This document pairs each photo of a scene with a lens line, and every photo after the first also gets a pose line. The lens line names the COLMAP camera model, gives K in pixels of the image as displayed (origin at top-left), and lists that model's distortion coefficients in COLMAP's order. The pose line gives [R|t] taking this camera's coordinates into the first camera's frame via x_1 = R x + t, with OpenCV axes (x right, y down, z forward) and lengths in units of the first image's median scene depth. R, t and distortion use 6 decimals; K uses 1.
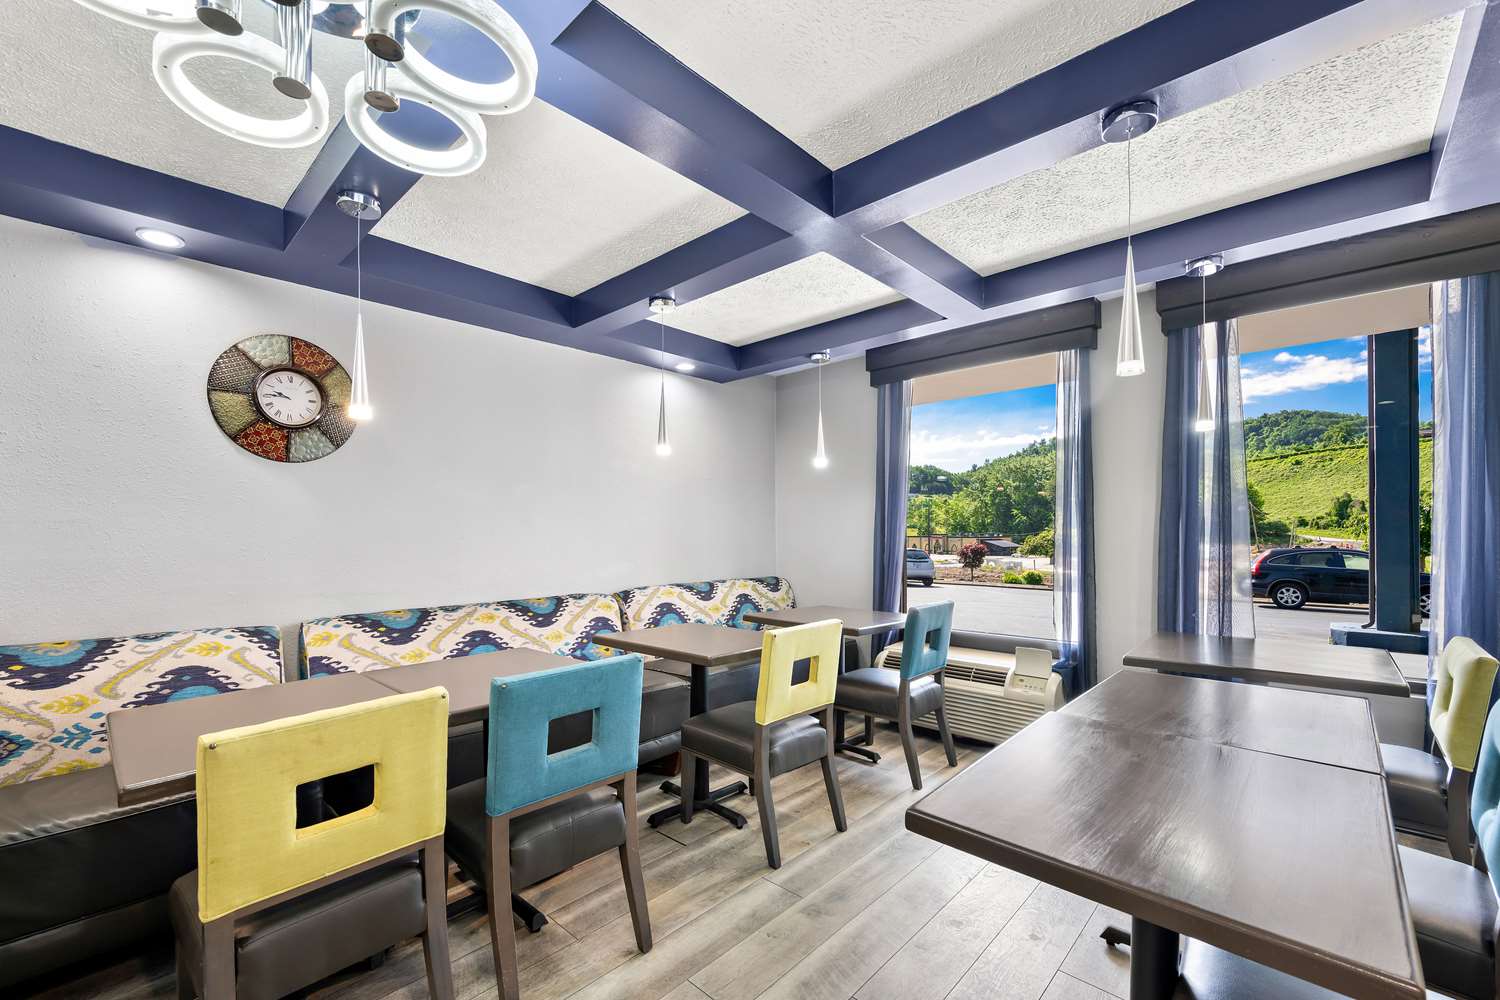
lens RADIAL K [[617.9, 0, 752.2], [0, 617.9, 527.5], [0, 0, 1]] dist [-0.035492, -0.000007]
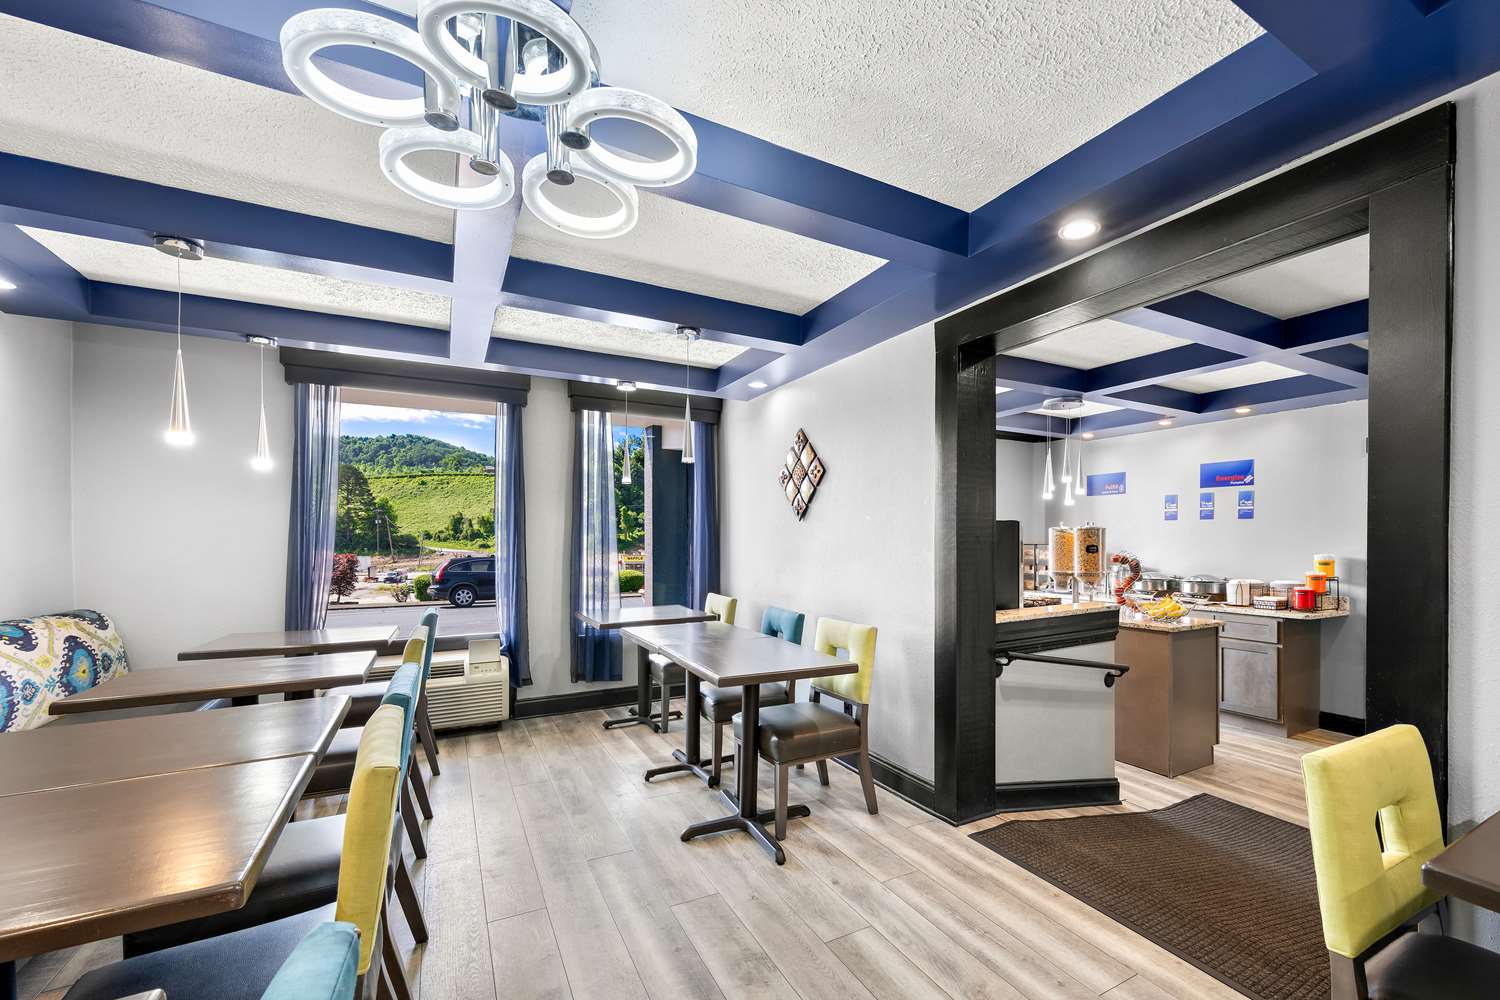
lens RADIAL K [[622.0, 0, 752.9], [0, 622.0, 544.5], [0, 0, 1]] dist [-0.000038, 0.000000]
pose [[0.344445, -0.000108, 0.938806, -0.468900], [-0.007723, 0.999966, 0.002949, -0.002659], [-0.938775, -0.008266, 0.344433, 0.054894]]
